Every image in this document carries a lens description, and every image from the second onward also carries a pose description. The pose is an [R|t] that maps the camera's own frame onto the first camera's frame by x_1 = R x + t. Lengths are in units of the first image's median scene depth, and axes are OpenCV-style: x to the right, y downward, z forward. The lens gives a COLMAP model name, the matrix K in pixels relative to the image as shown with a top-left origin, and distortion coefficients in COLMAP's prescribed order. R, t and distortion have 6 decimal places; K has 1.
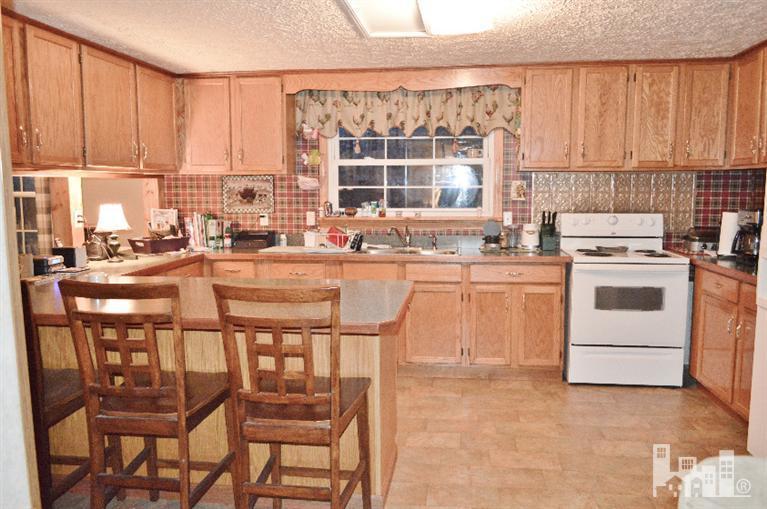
lens RADIAL K [[616.8, 0, 385.1], [0, 616.8, 254.5], [0, 0, 1]] dist [-0.001921, 0.004687]
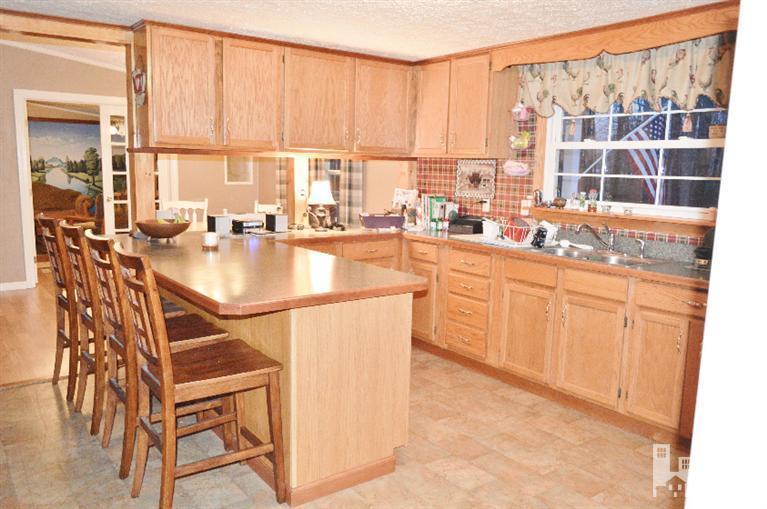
lens RADIAL K [[616.8, 0, 383.7], [0, 616.8, 254.6], [0, 0, 1]] dist [-0.001921, 0.004687]
pose [[0.691929, 0.123076, -0.711398, 0.398886], [-0.107352, 0.991948, 0.067198, -0.029383], [0.713940, 0.029874, 0.699569, 0.224839]]
